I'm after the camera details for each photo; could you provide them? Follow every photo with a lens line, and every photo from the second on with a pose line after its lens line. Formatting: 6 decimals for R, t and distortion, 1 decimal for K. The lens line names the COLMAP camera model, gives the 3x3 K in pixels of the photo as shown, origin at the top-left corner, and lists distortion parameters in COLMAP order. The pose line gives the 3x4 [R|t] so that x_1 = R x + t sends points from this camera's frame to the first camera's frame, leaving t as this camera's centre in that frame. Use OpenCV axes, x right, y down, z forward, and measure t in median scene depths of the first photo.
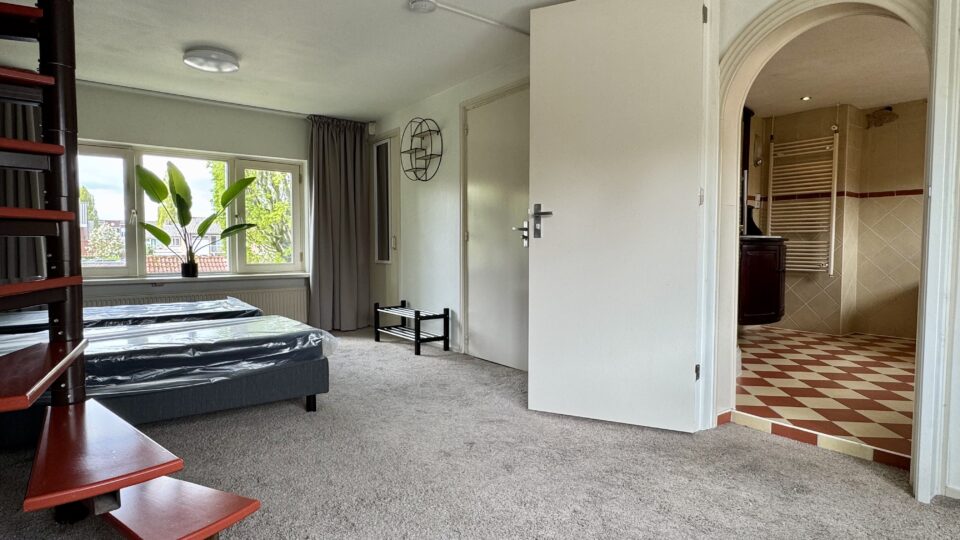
lens RADIAL K [[506.1, 0, 480.0], [0, 506.1, 270.0], [0, 0, 1]] dist [0.000590, -0.000002]
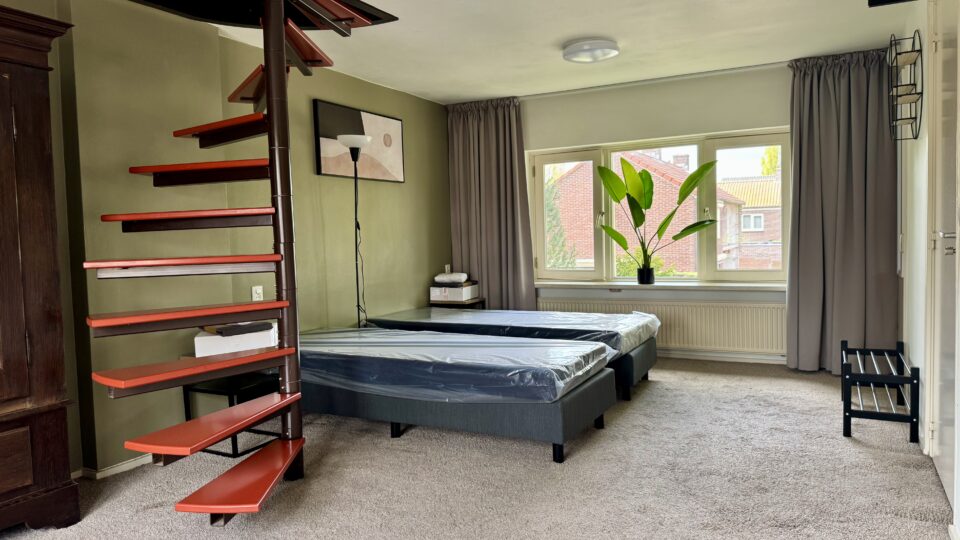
lens RADIAL K [[657.9, 0, 480.0], [0, 657.9, 270.0], [0, 0, 1]] dist [0.102384, -0.152027]
pose [[0.448147, 0.037338, -0.893180, 0.349243], [-0.015025, 0.999301, 0.034236, -0.047210], [0.893834, -0.001923, 0.448395, 0.222995]]
